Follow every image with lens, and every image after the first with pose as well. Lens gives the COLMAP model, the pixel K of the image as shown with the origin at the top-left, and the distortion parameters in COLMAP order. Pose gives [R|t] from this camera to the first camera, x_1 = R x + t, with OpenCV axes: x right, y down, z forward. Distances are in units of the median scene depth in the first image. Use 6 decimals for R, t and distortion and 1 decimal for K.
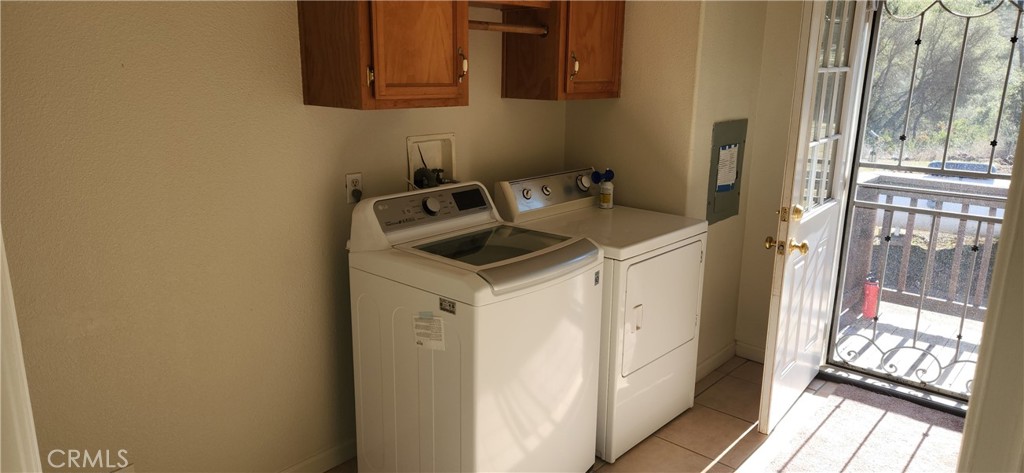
lens RADIAL K [[678.2, 0, 502.4], [0, 678.2, 231.6], [0, 0, 1]] dist [0.083620, -0.074384]
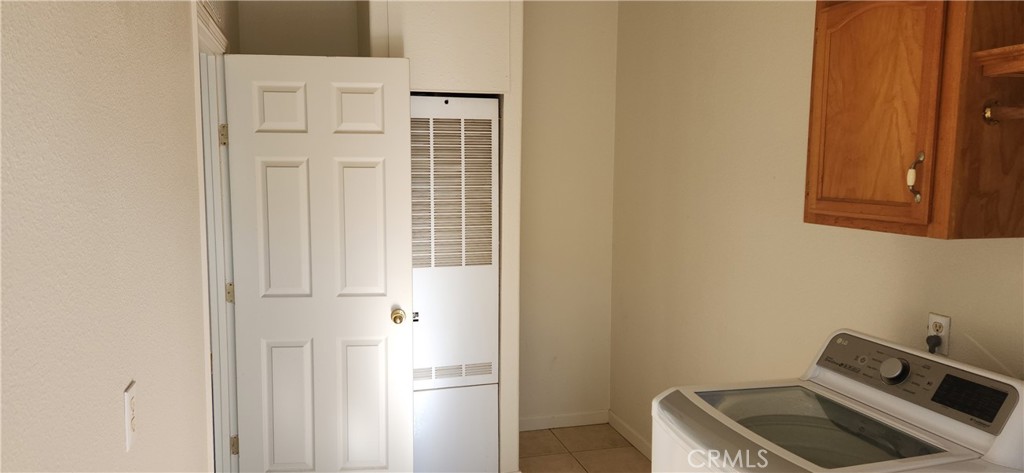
lens RADIAL K [[678.2, 0, 502.4], [0, 678.2, 231.6], [0, 0, 1]] dist [0.083620, -0.074384]
pose [[-0.536767, 0.072286, -0.840628, 0.773845], [-0.206814, 0.954656, 0.214149, -0.268362], [0.817991, 0.288802, -0.497479, 1.076919]]
